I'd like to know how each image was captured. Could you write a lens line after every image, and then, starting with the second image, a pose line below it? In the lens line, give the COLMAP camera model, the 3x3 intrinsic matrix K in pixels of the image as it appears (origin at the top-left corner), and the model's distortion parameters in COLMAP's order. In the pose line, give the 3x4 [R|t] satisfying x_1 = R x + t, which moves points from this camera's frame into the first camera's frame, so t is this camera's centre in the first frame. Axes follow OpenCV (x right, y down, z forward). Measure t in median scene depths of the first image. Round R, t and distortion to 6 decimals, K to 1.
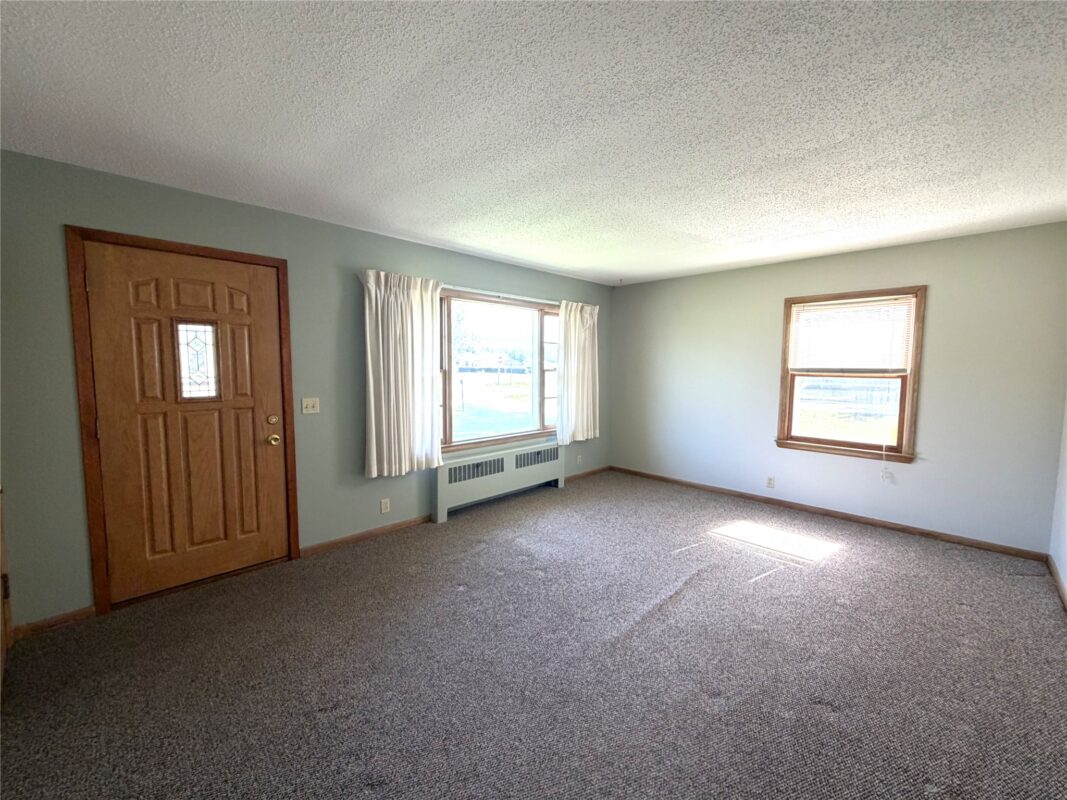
lens RADIAL K [[429.5, 0, 533.5], [0, 429.5, 400.0], [0, 0, 1]] dist [-0.000311, -0.000078]
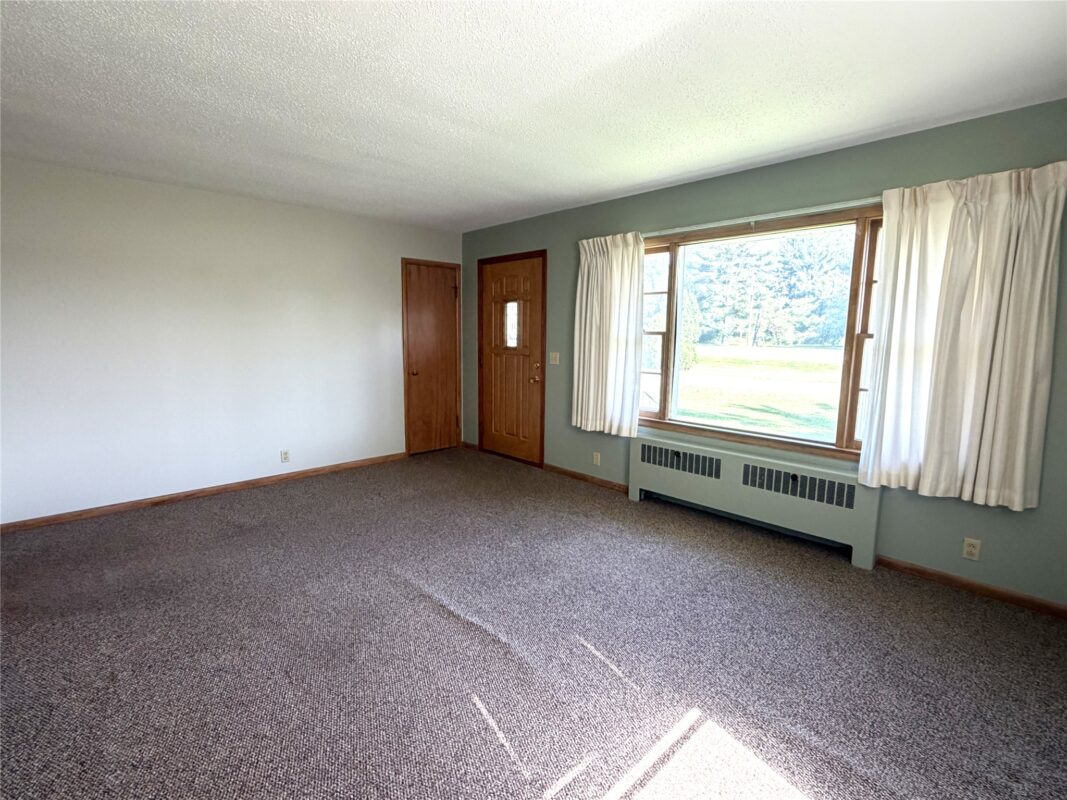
lens RADIAL K [[506.5, 0, 533.5], [0, 506.5, 400.0], [0, 0, 1]] dist [0.000779, 0.000580]
pose [[-0.010697, 0.133196, -0.991032, 0.823607], [-0.088925, 0.987035, 0.133618, -0.049535], [0.995981, 0.089557, 0.001286, 0.765310]]
